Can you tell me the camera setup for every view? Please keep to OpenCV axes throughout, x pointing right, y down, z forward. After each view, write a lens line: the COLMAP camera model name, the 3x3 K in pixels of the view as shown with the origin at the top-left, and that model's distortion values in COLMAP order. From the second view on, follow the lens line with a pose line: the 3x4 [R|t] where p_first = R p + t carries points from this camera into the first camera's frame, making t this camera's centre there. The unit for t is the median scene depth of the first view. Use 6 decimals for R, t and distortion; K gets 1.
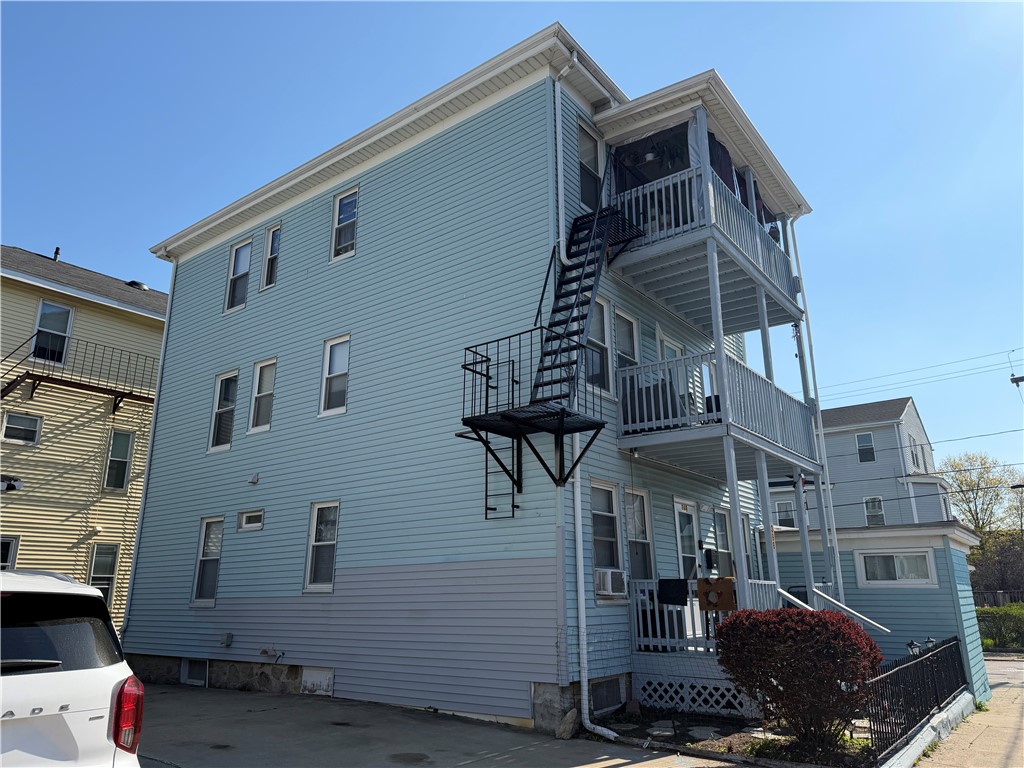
lens RADIAL K [[726.0, 0, 517.0], [0, 726.0, 384.1], [0, 0, 1]] dist [0.002097, -0.011039]
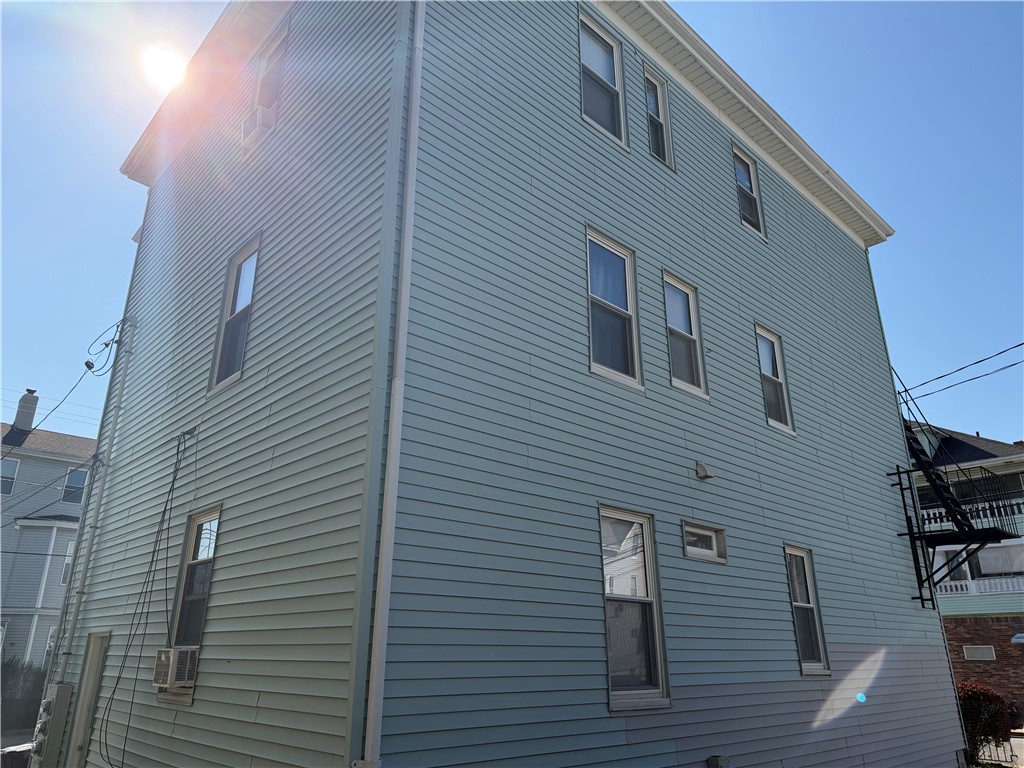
lens RADIAL K [[726.0, 0, 512.6], [0, 726.0, 384.1], [0, 0, 1]] dist [0.002097, -0.011039]
pose [[0.176918, 0.346528, 0.921205, -0.833633], [-0.282148, 0.914543, -0.289835, 0.244930], [-0.942917, -0.208639, 0.259571, 0.887864]]
